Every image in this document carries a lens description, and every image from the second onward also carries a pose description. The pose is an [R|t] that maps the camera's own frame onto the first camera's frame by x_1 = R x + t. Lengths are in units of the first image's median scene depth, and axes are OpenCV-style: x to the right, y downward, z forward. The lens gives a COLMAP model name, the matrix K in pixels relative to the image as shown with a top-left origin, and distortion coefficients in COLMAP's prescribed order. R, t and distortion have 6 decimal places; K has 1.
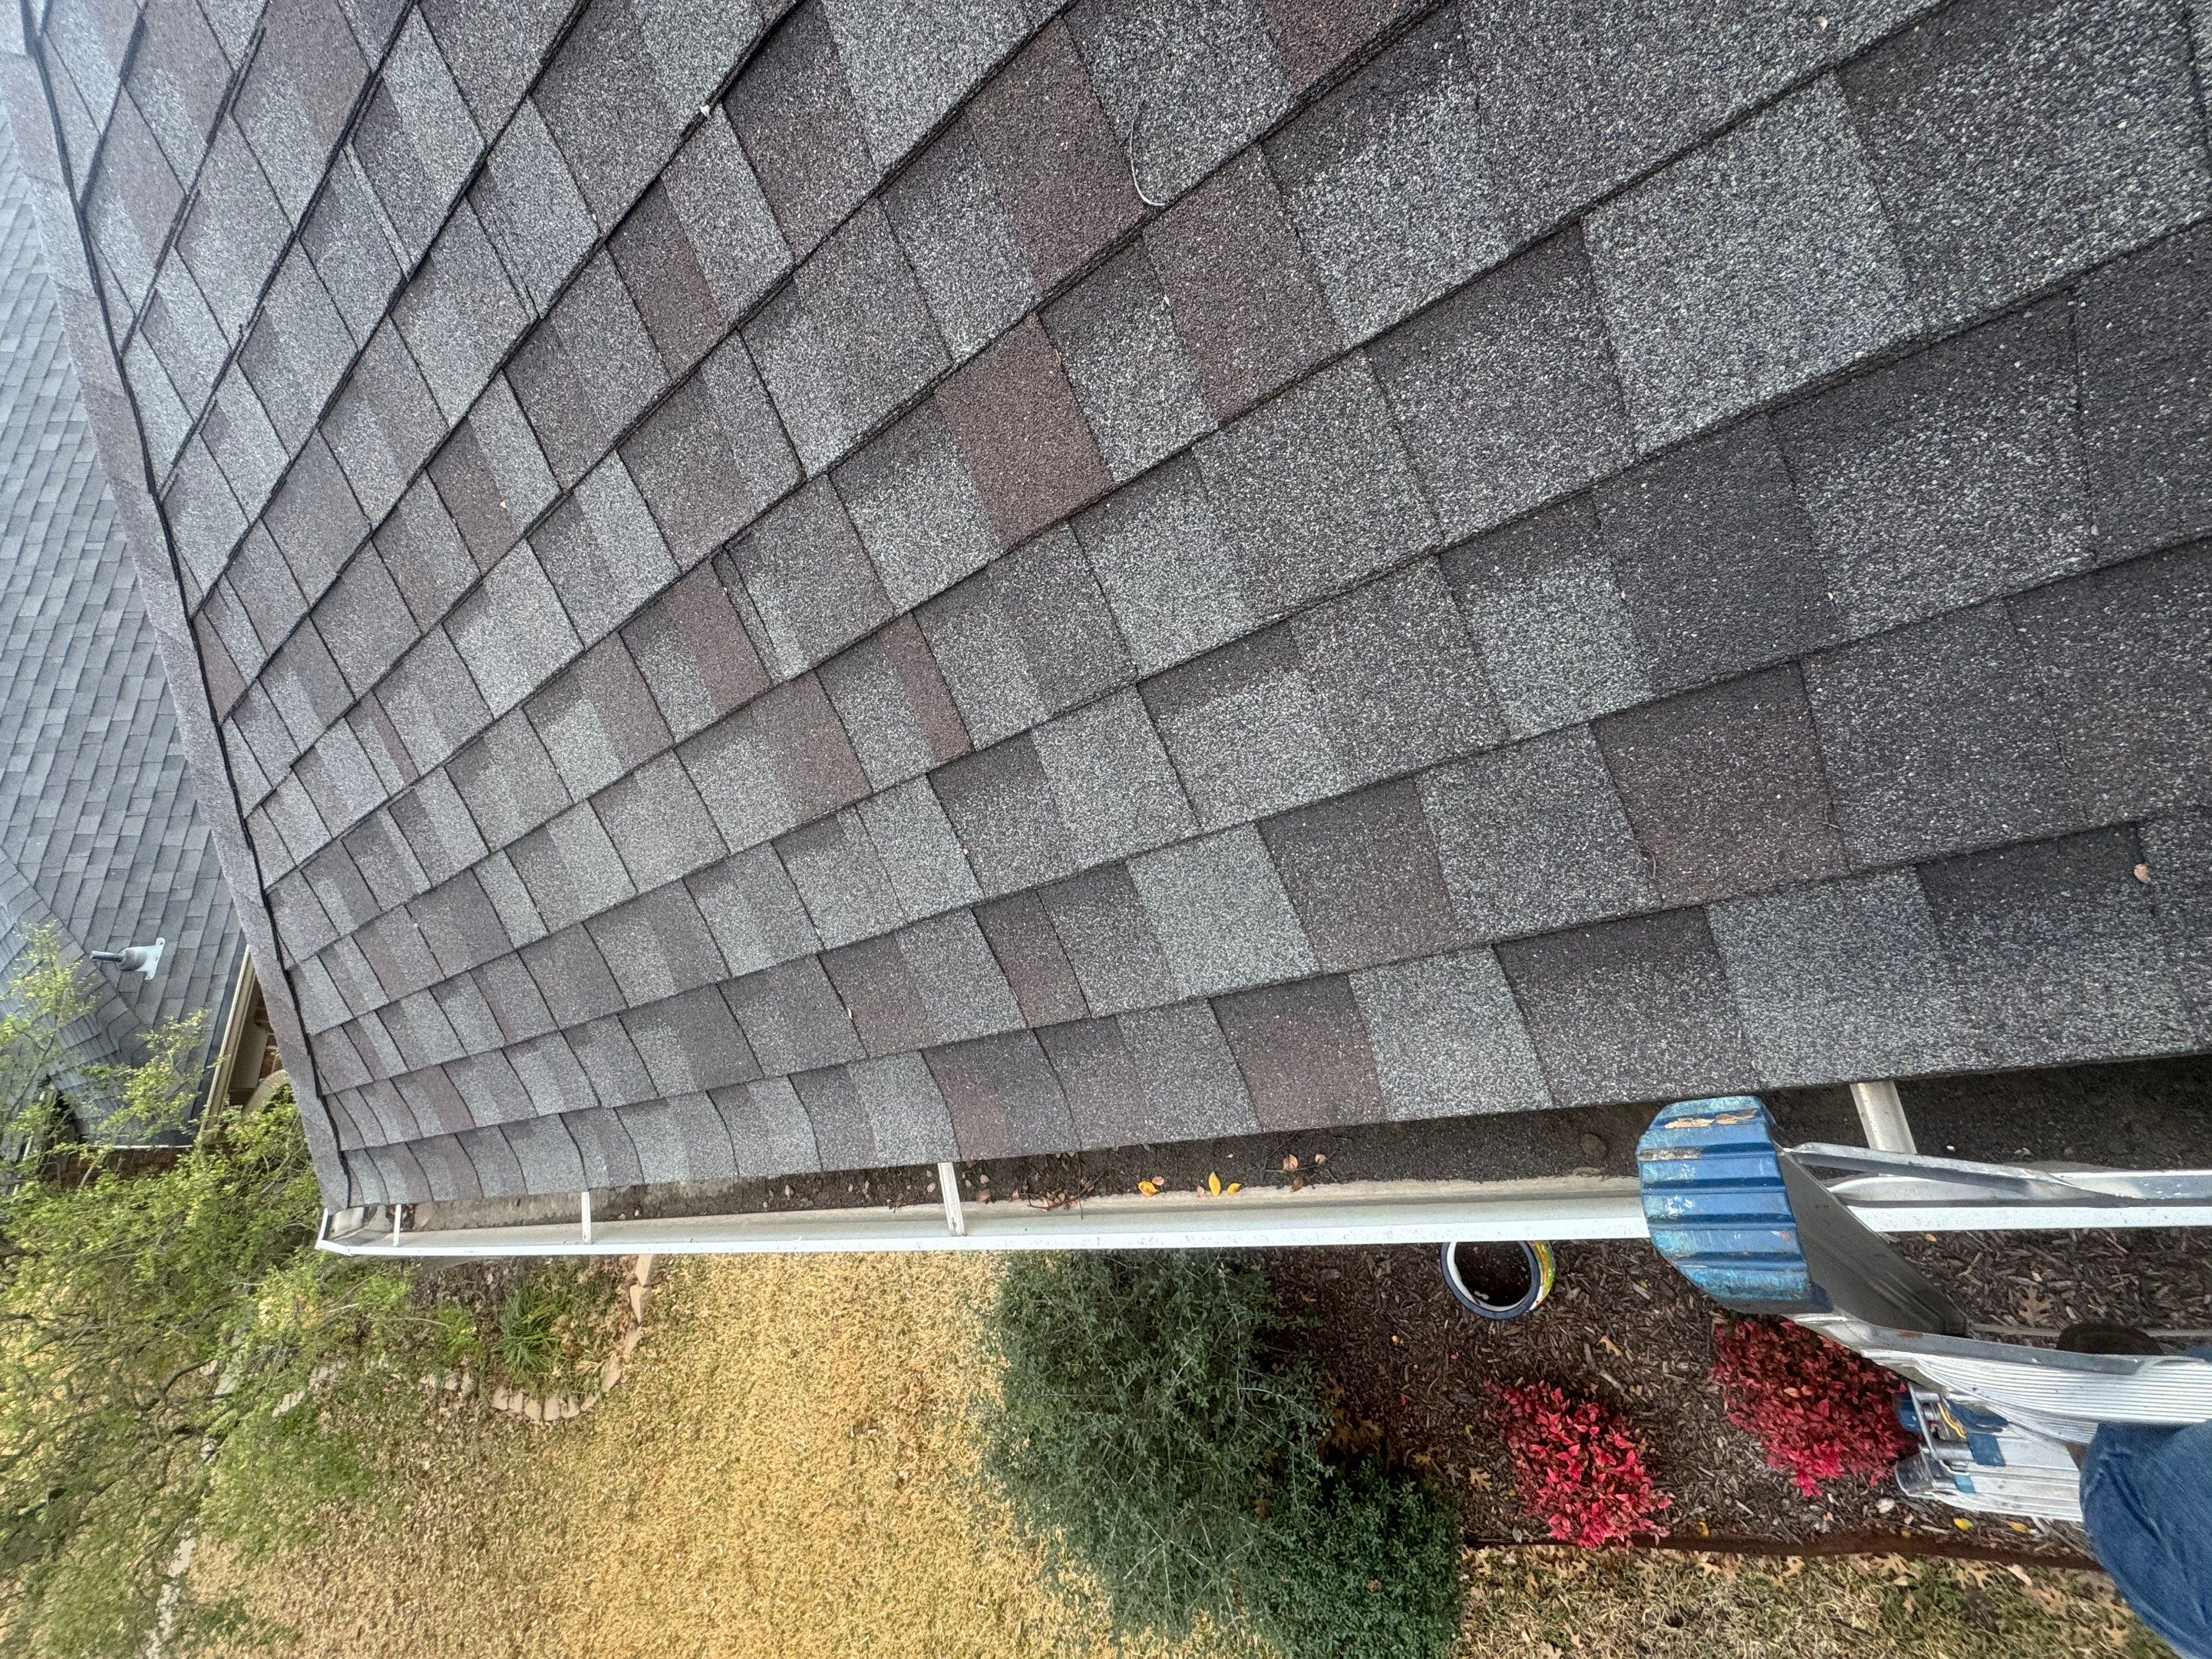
lens RADIAL K [[883.0, 0, 1106.0], [0, 883.0, 830.2], [0, 0, 1]] dist [-0.002037, 0.000251]
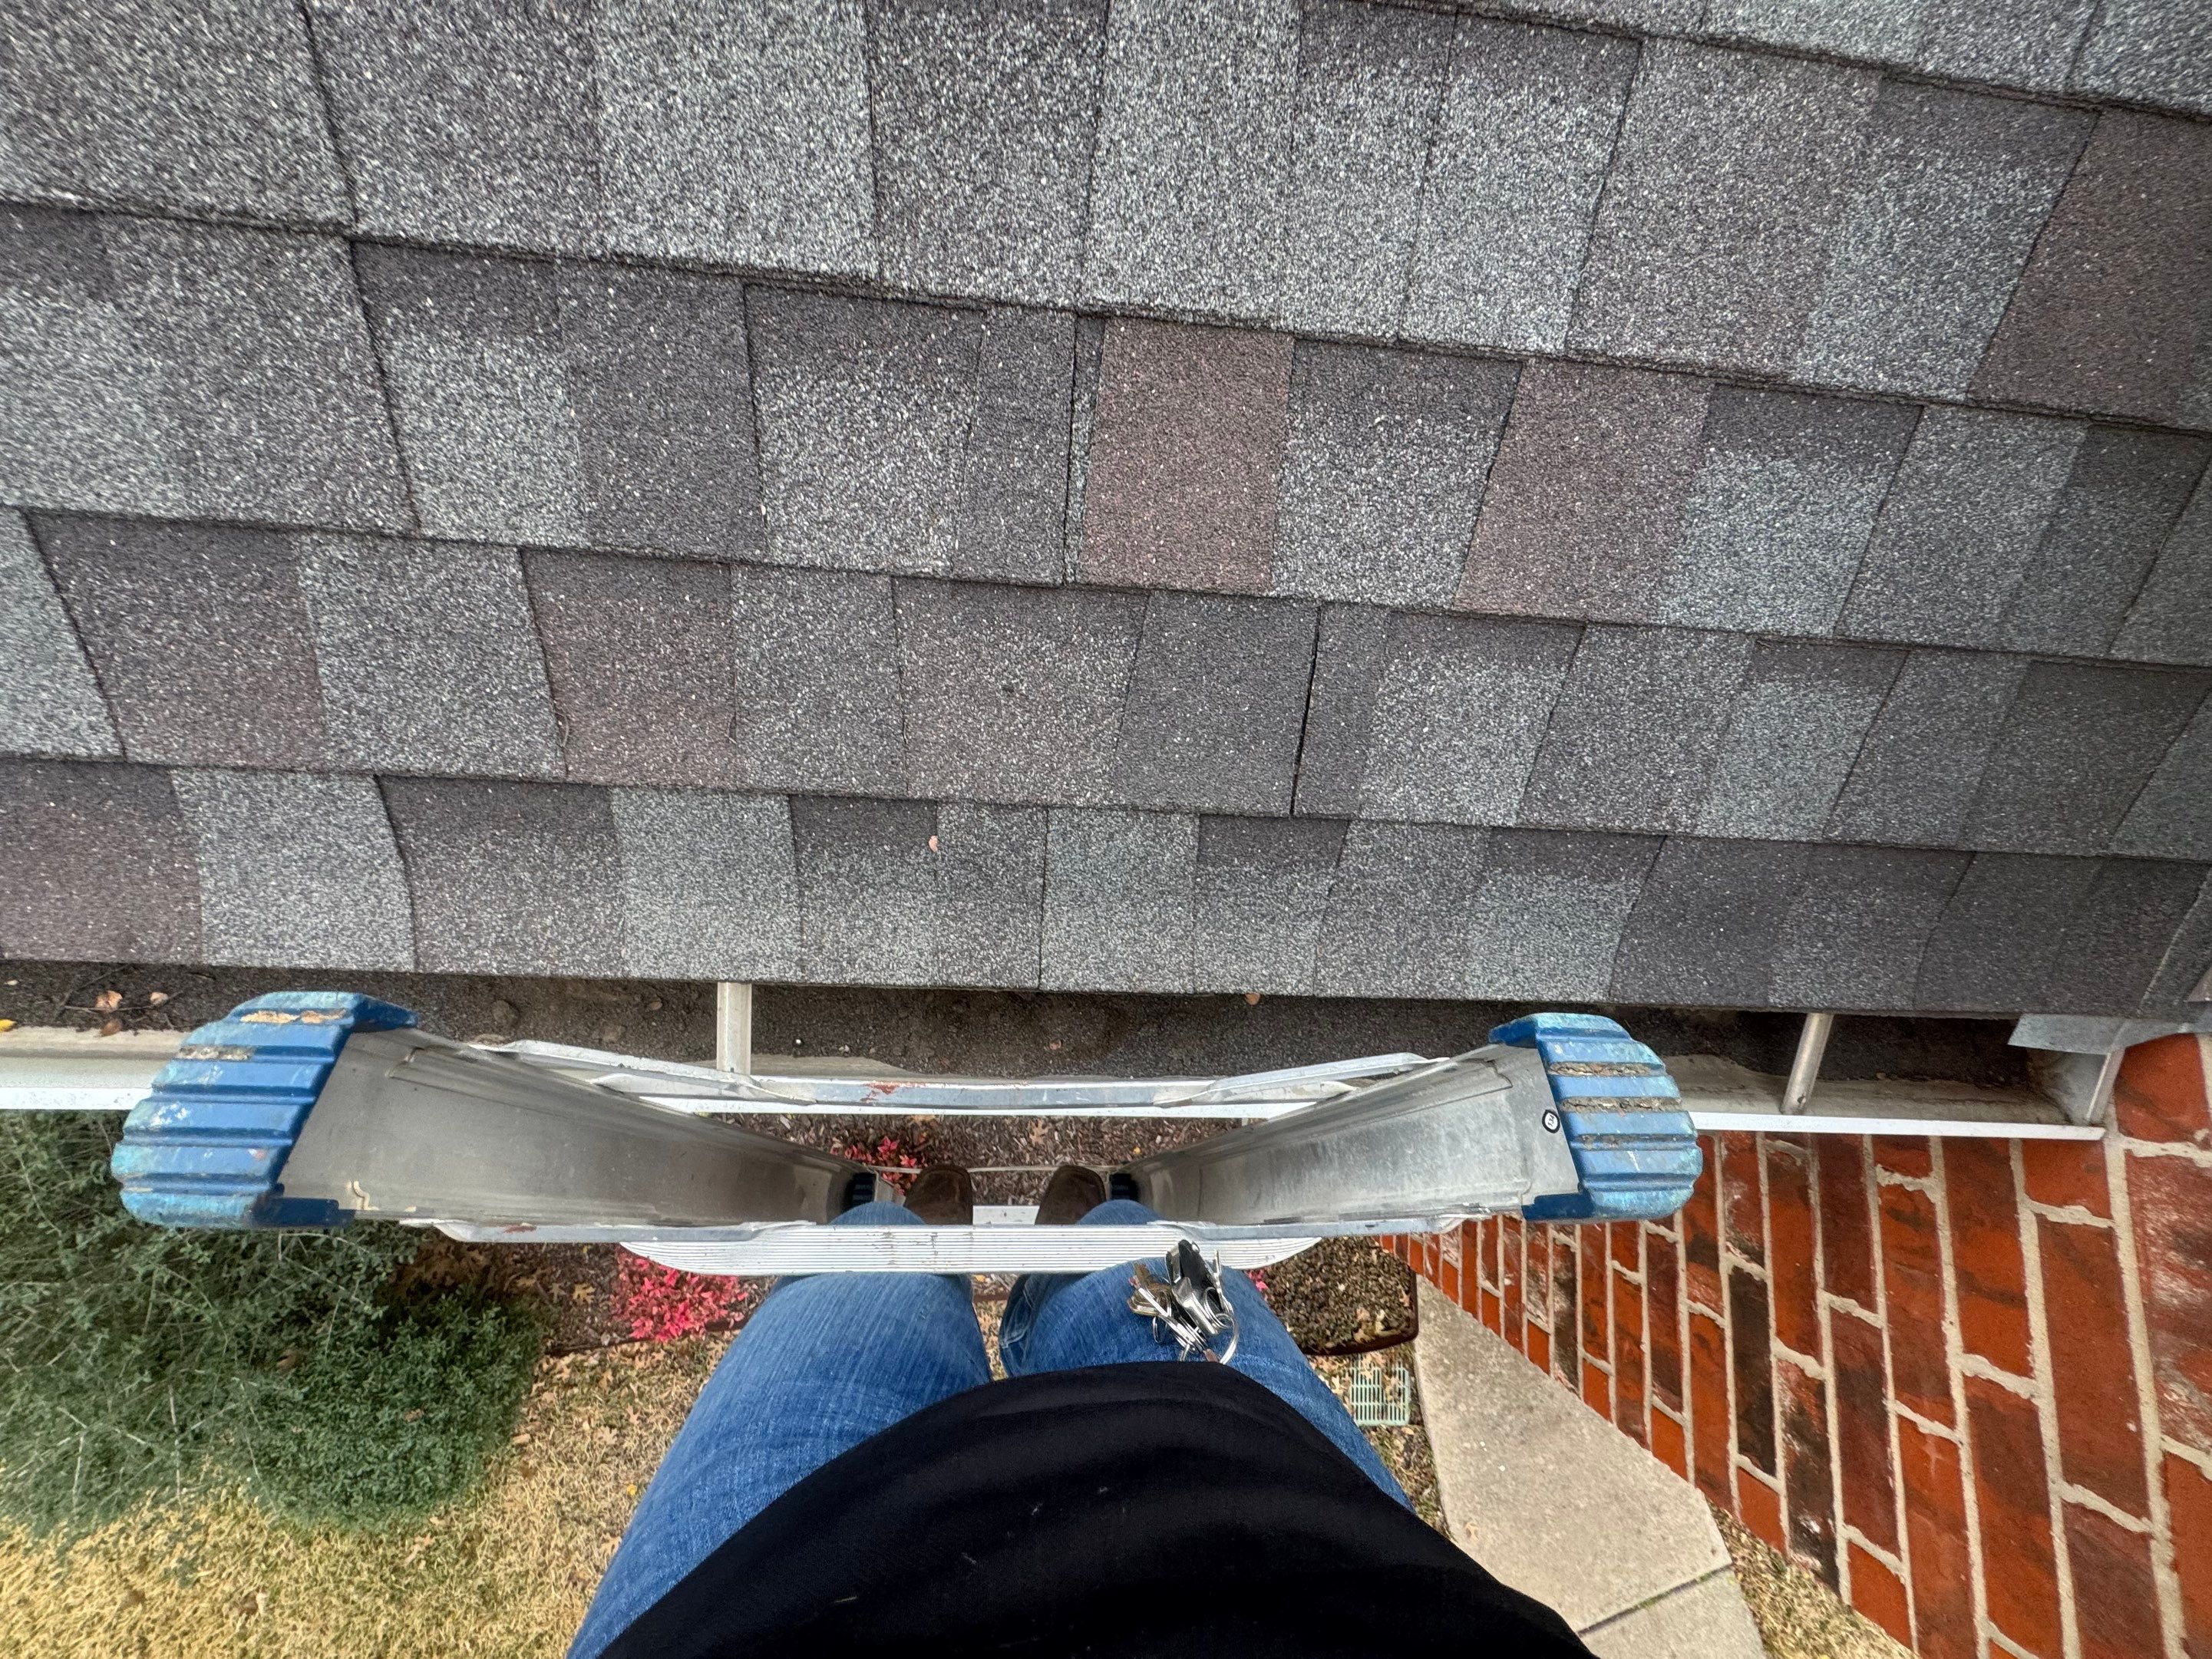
lens RADIAL K [[883.0, 0, 1106.0], [0, 883.0, 830.2], [0, 0, 1]] dist [-0.002037, 0.000251]
pose [[0.730164, 0.205785, 0.651547, 0.441851], [-0.314563, 0.947745, 0.053183, -0.083968], [-0.606556, -0.243785, 0.756742, -0.039669]]
